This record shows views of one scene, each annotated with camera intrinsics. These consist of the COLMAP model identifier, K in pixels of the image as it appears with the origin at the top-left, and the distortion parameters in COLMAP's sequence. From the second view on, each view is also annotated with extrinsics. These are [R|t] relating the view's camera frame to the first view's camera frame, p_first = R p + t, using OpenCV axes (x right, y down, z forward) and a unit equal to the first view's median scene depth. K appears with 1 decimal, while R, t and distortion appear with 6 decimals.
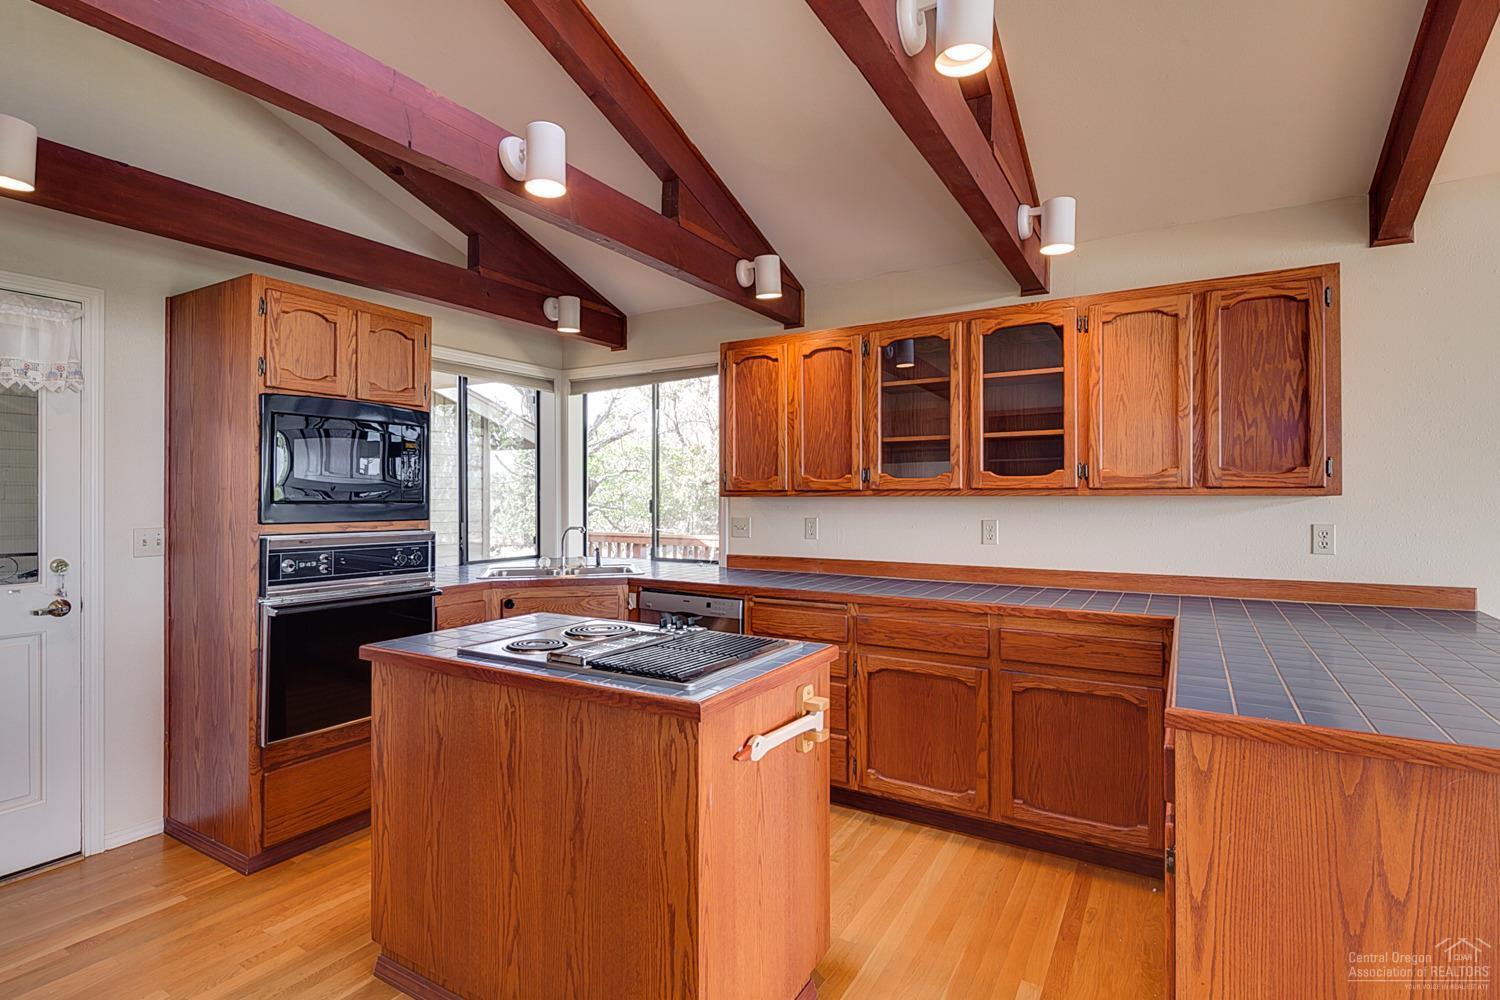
lens RADIAL K [[724.8, 0, 741.8], [0, 724.8, 496.9], [0, 0, 1]] dist [-0.001642, -0.001013]
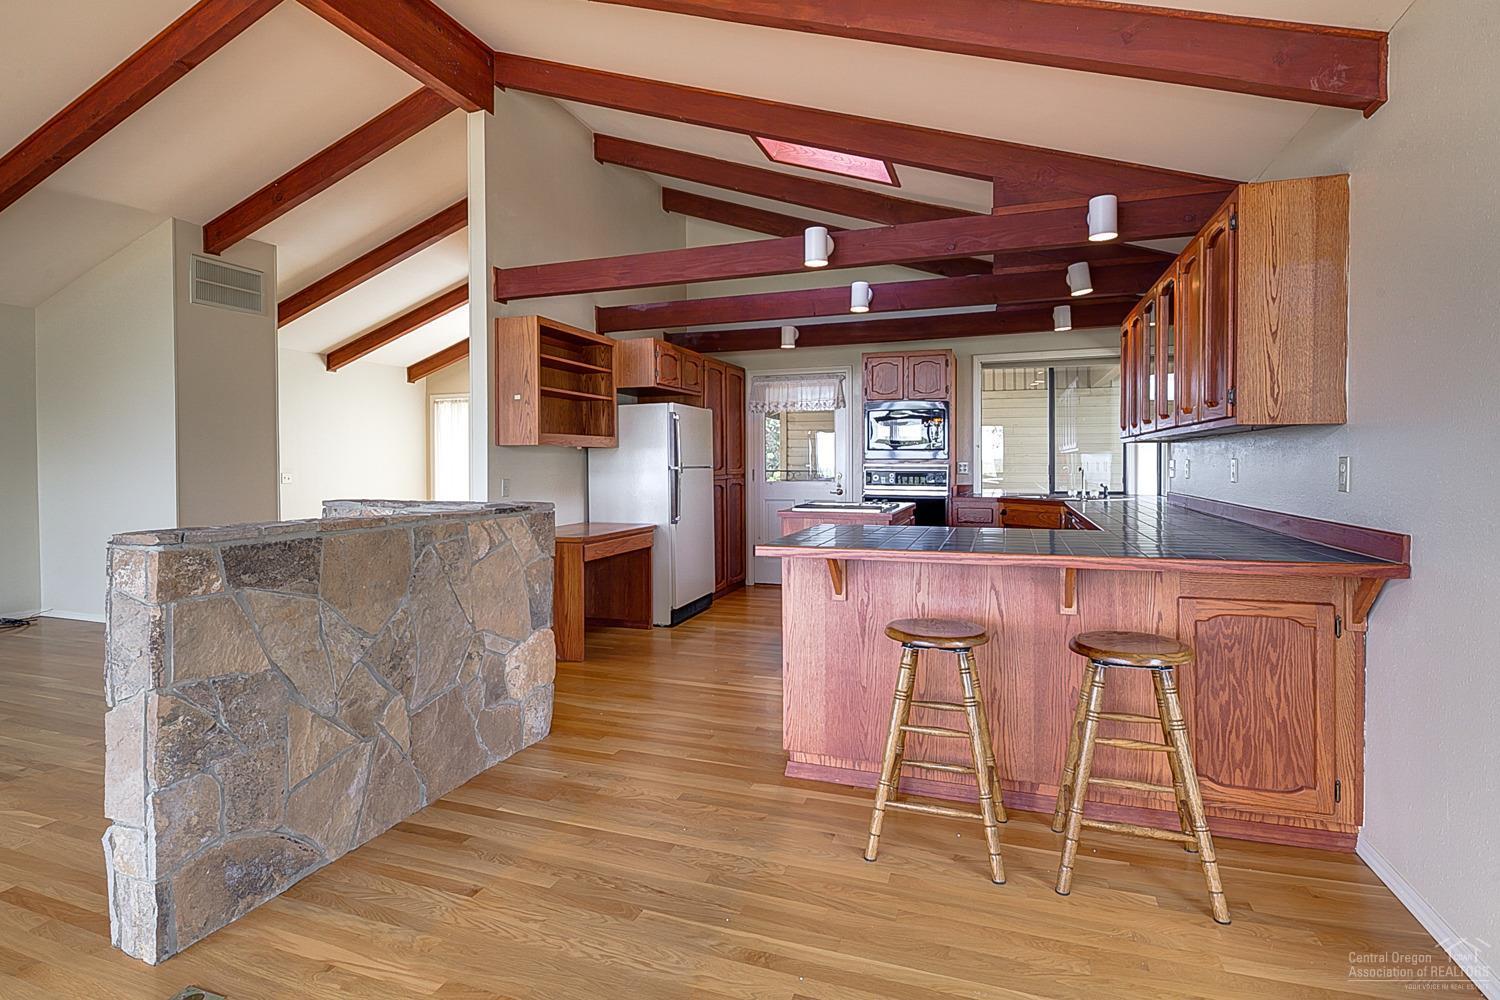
lens RADIAL K [[732.2, 0, 742.7], [0, 732.2, 480.8], [0, 0, 1]] dist [-0.001603, -0.000749]
pose [[0.199032, 0.025984, -0.979648, 1.338907], [0.002194, 0.999634, 0.026960, 0.036654], [0.979991, -0.007515, 0.198902, 0.116304]]
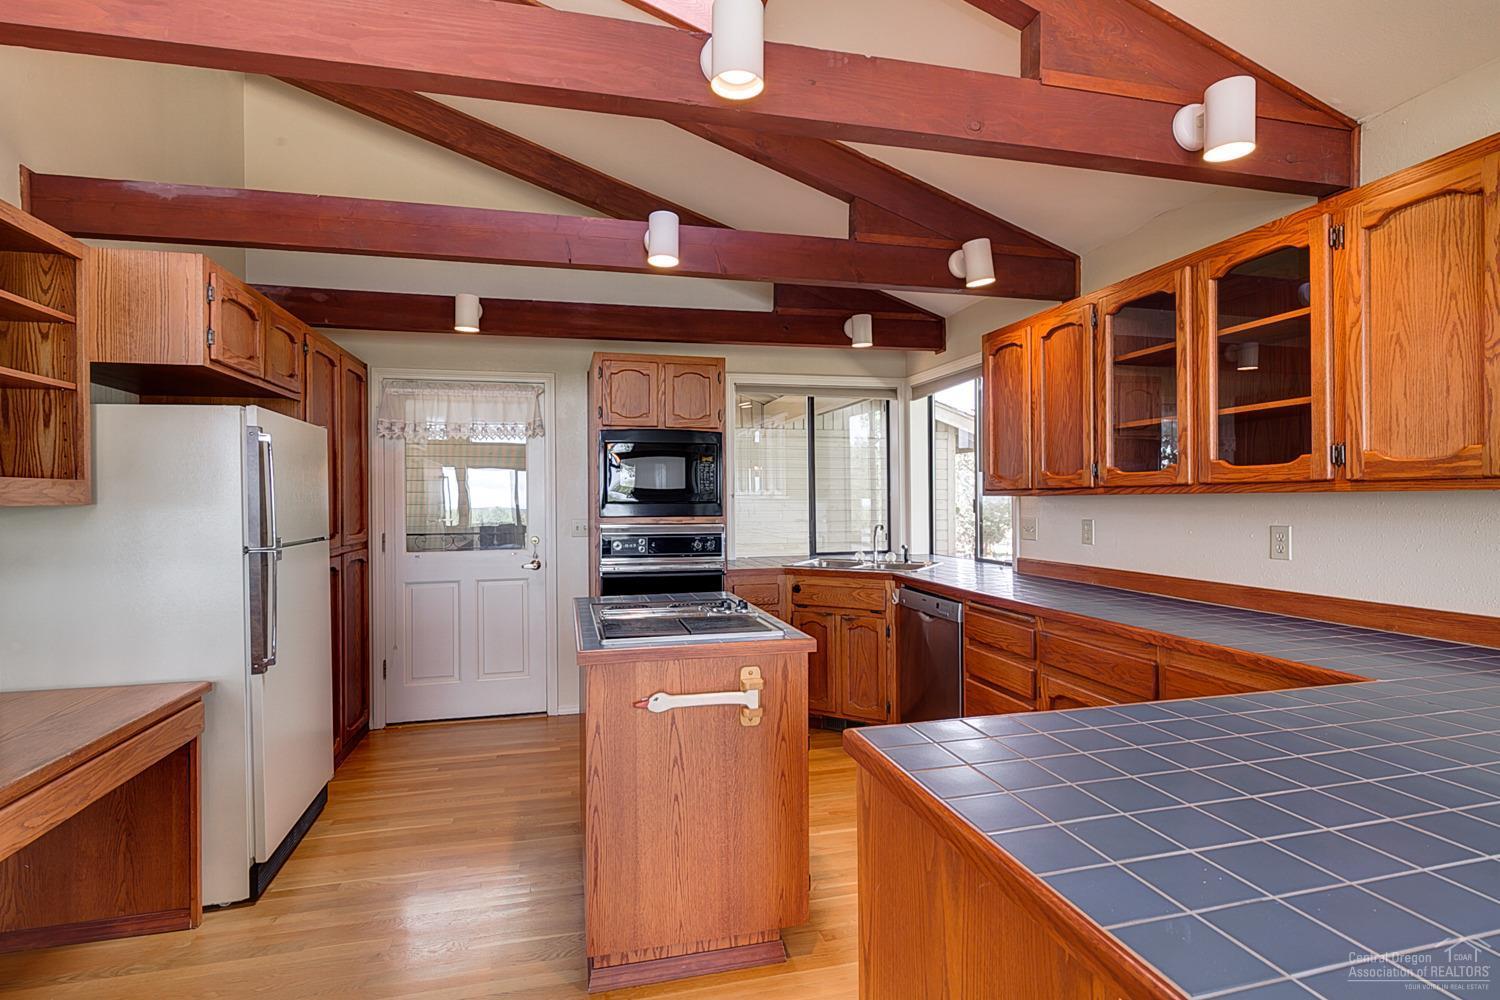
lens RADIAL K [[724.8, 0, 741.8], [0, 724.8, 496.9], [0, 0, 1]] dist [-0.001642, -0.001013]
pose [[0.705940, -0.006485, -0.708242, 0.516762], [0.006795, 0.999974, -0.002383, 0.001169], [0.708239, -0.003130, 0.705966, 0.121403]]
